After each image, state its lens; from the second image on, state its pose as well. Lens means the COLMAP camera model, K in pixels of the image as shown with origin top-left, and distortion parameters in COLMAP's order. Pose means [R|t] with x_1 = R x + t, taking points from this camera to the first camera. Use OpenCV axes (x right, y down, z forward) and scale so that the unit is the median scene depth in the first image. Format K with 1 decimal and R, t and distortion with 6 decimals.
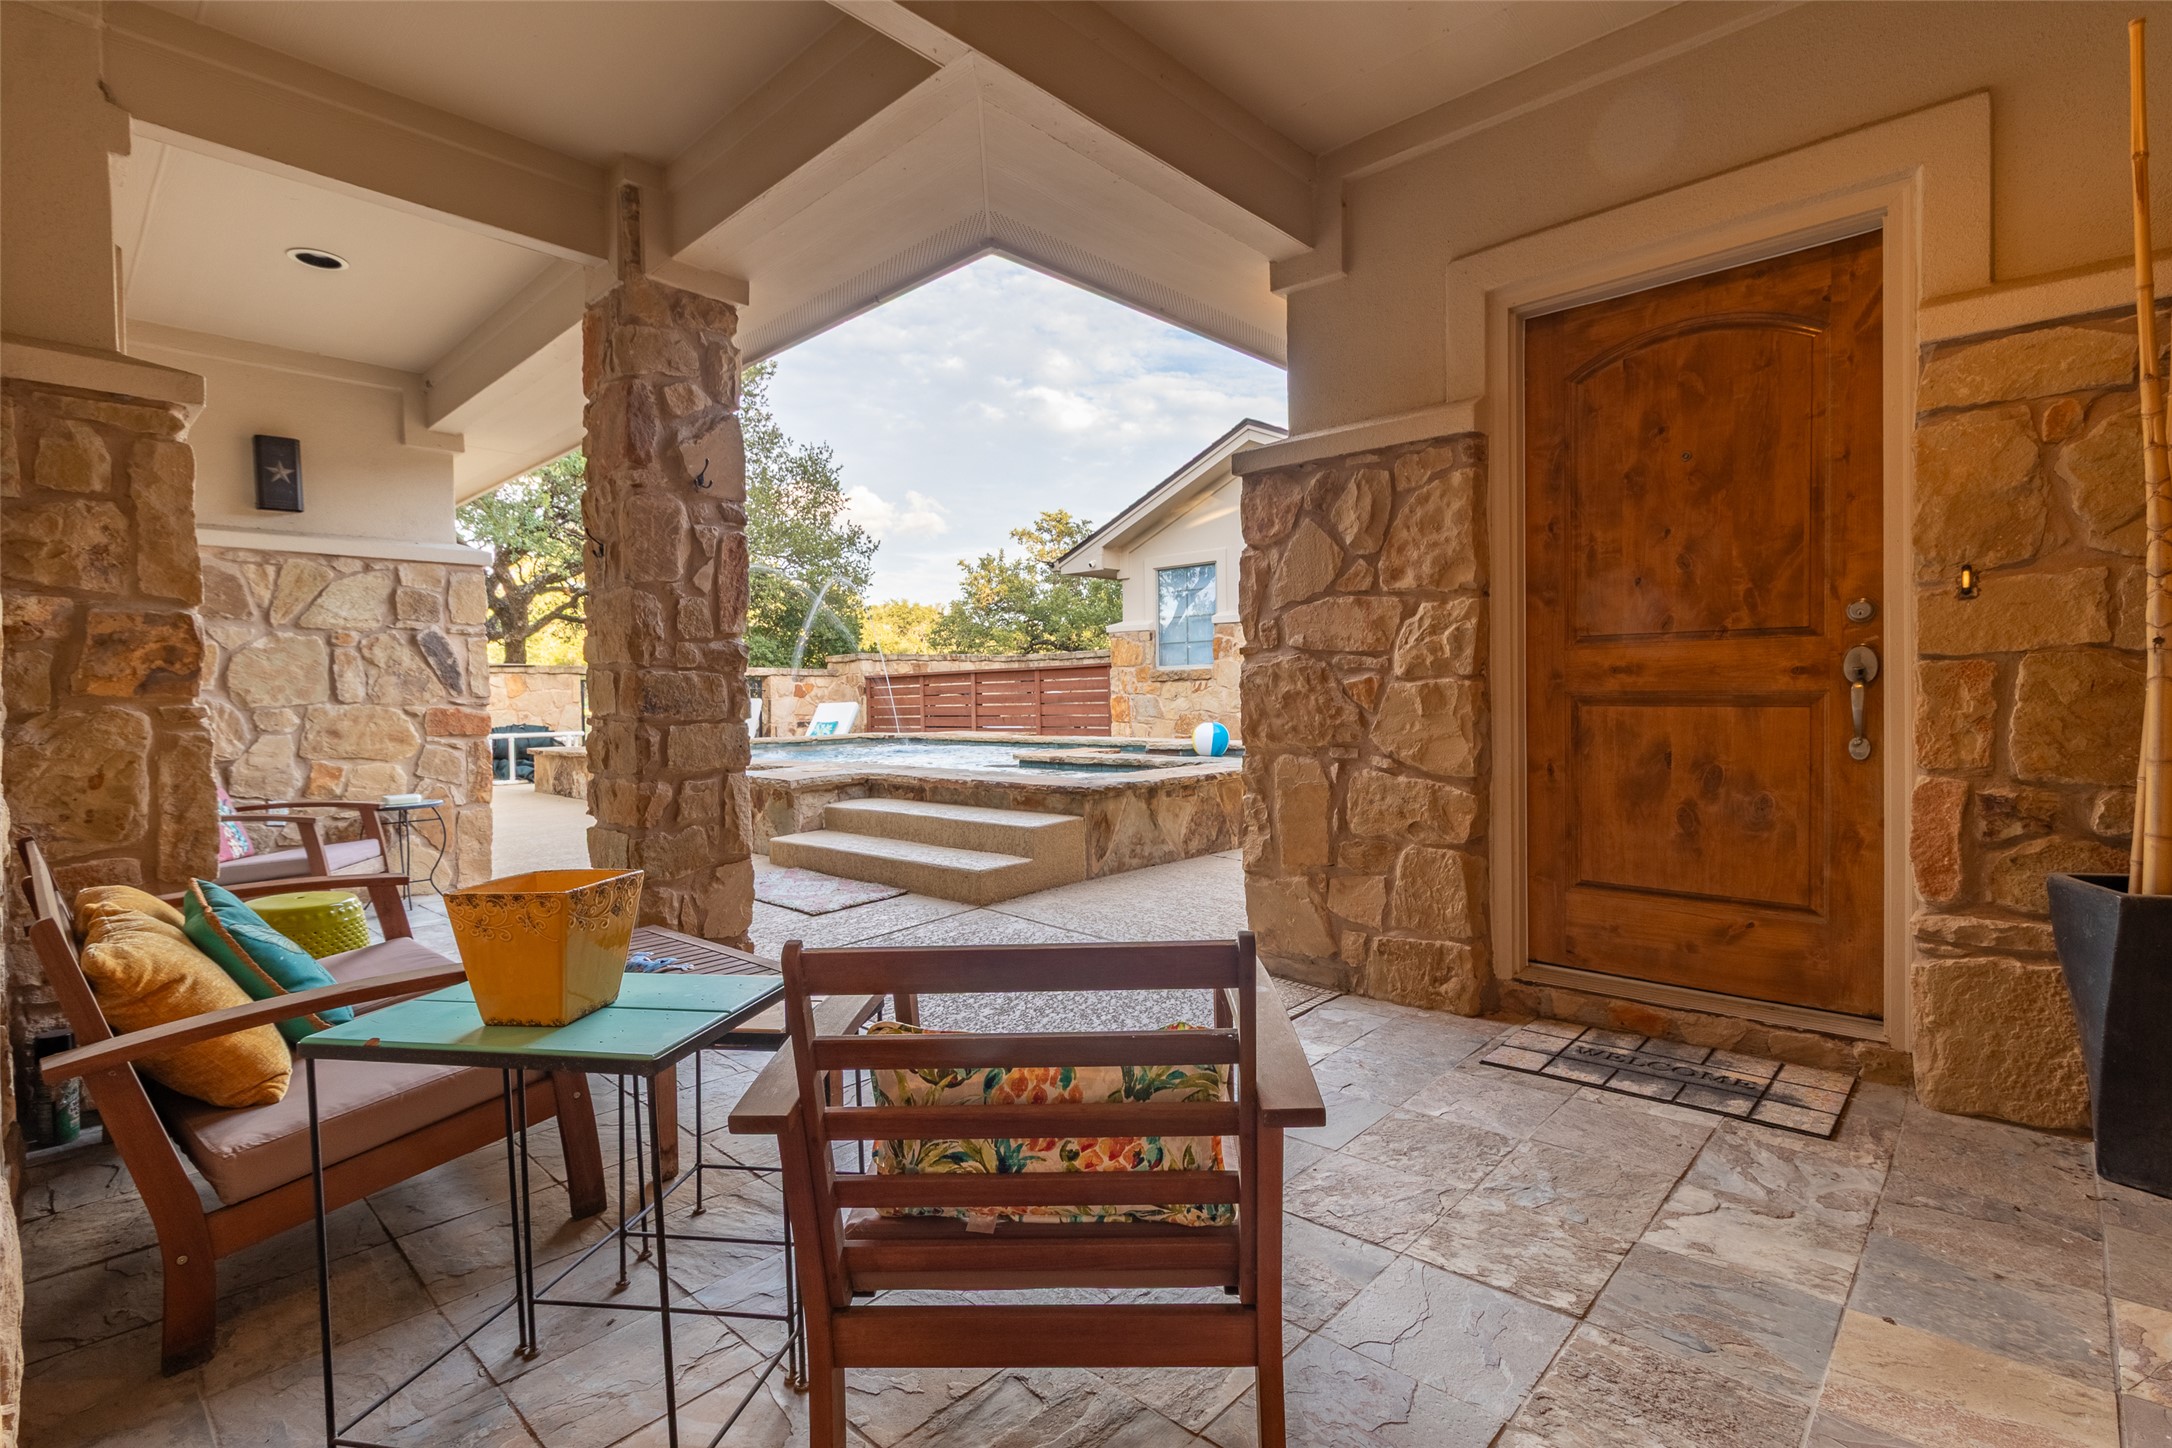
lens RADIAL K [[1017.5, 0, 1066.1], [0, 1017.5, 730.9], [0, 0, 1]] dist [0.003619, -0.000144]
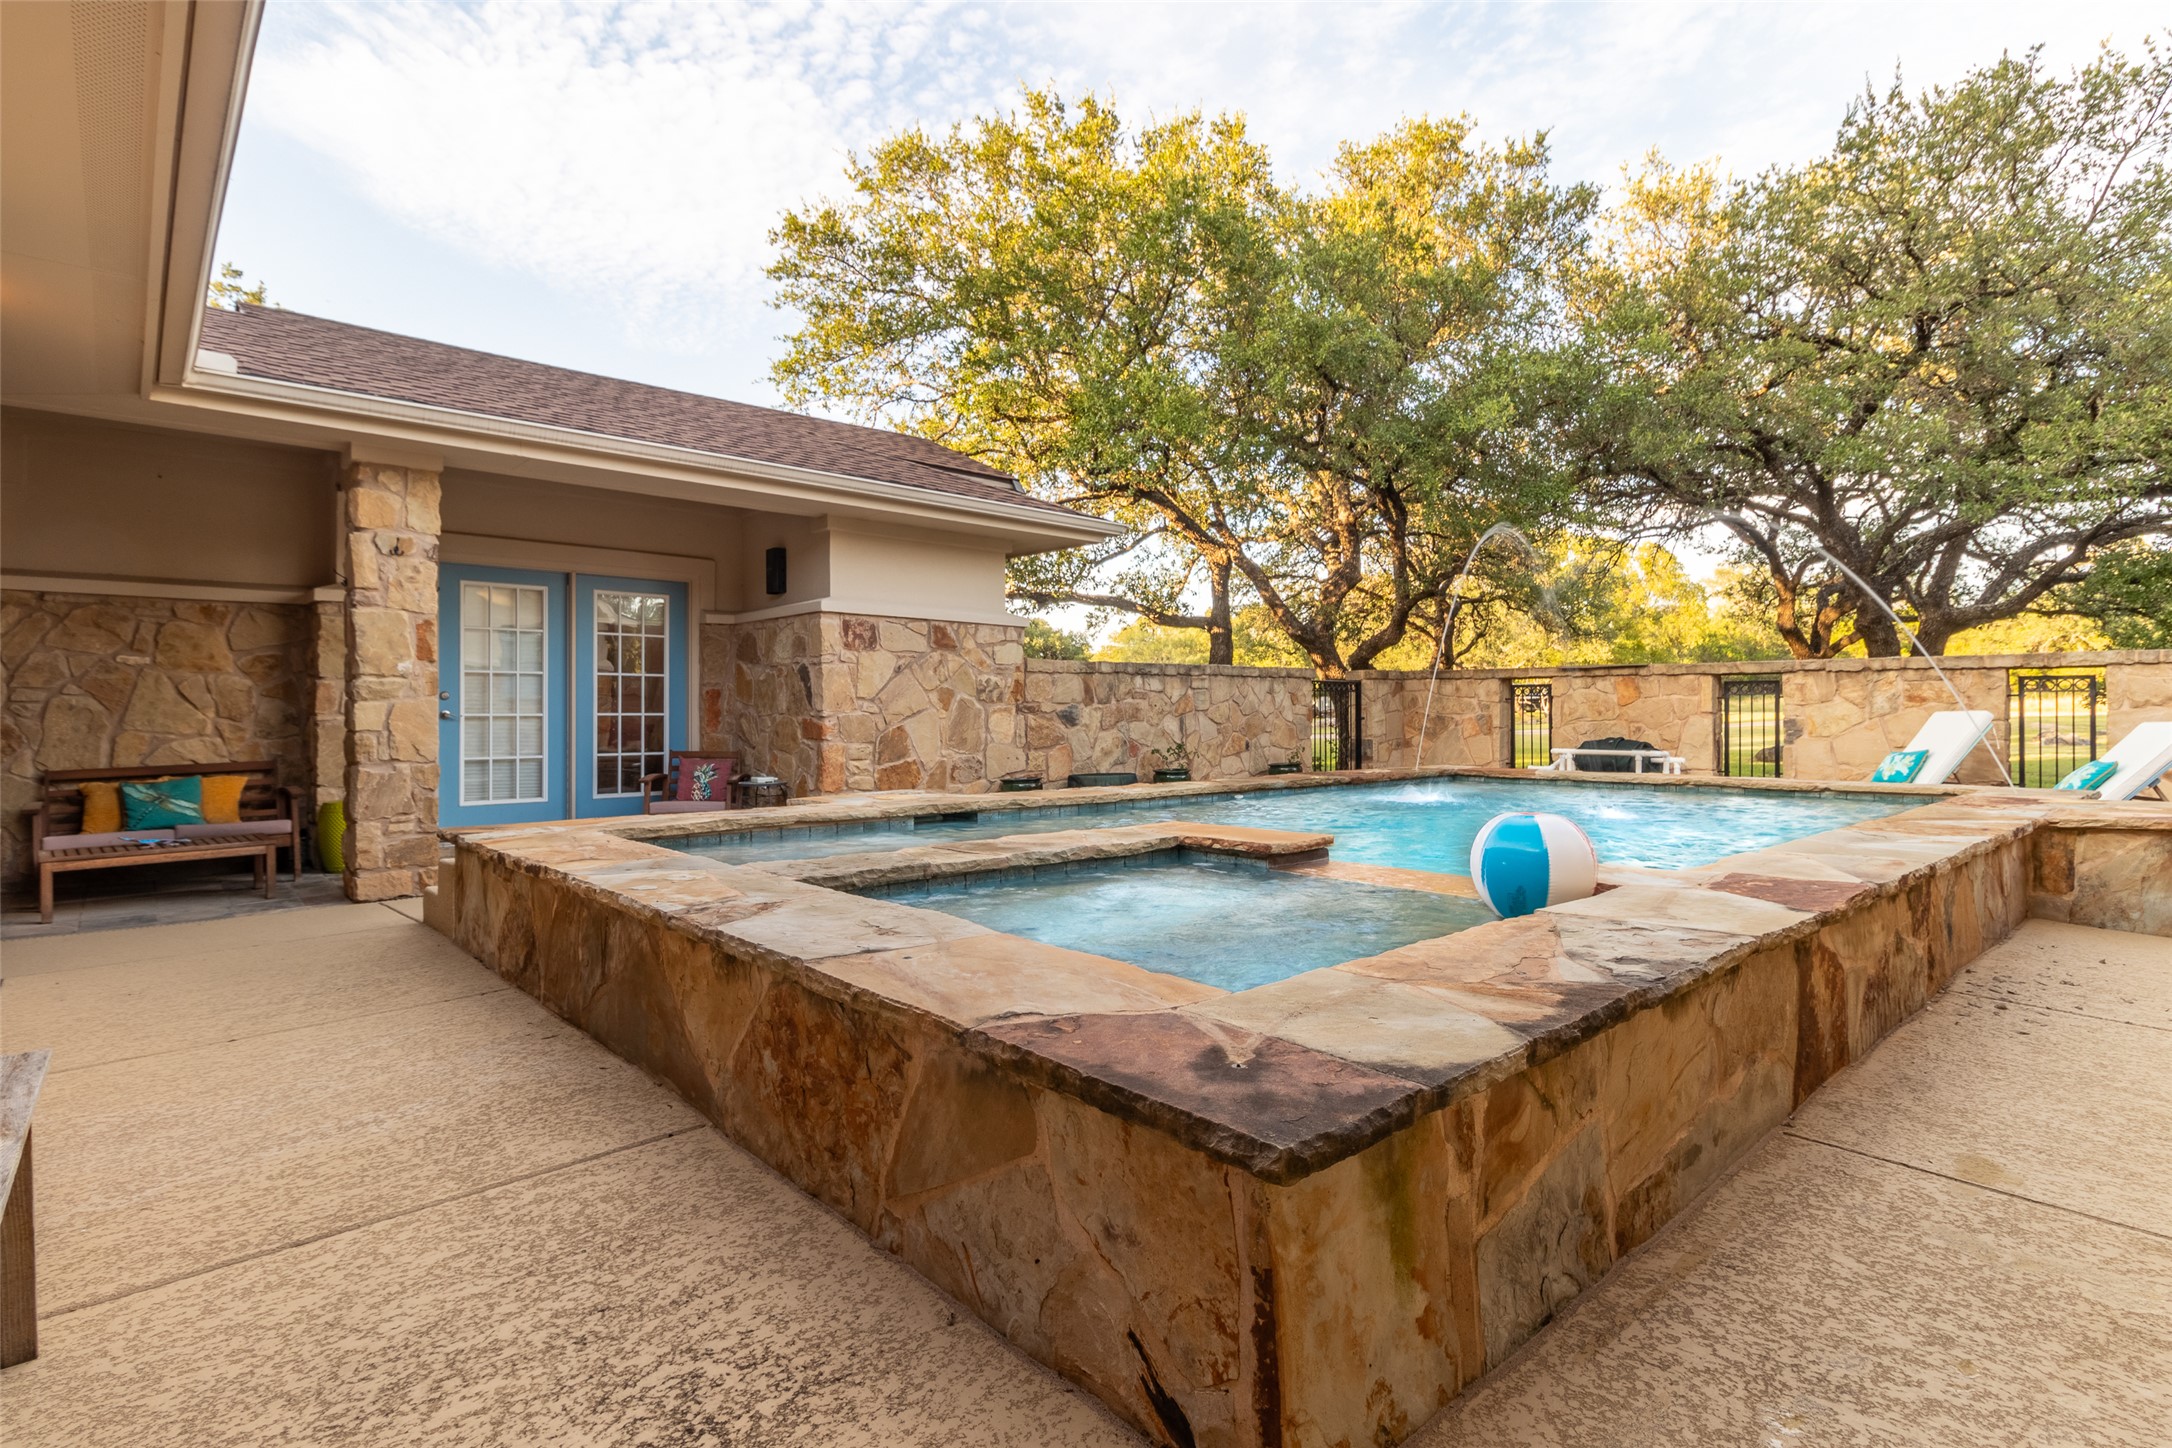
lens RADIAL K [[1078.4, 0, 1097.6], [0, 1078.4, 714.1], [0, 0, 1]] dist [0.003991, 0.000360]
pose [[-0.077815, 0.016823, -0.996826, 0.314021], [-0.032146, 0.999295, 0.019374, -0.027179], [0.996449, 0.033551, -0.077220, 0.603160]]
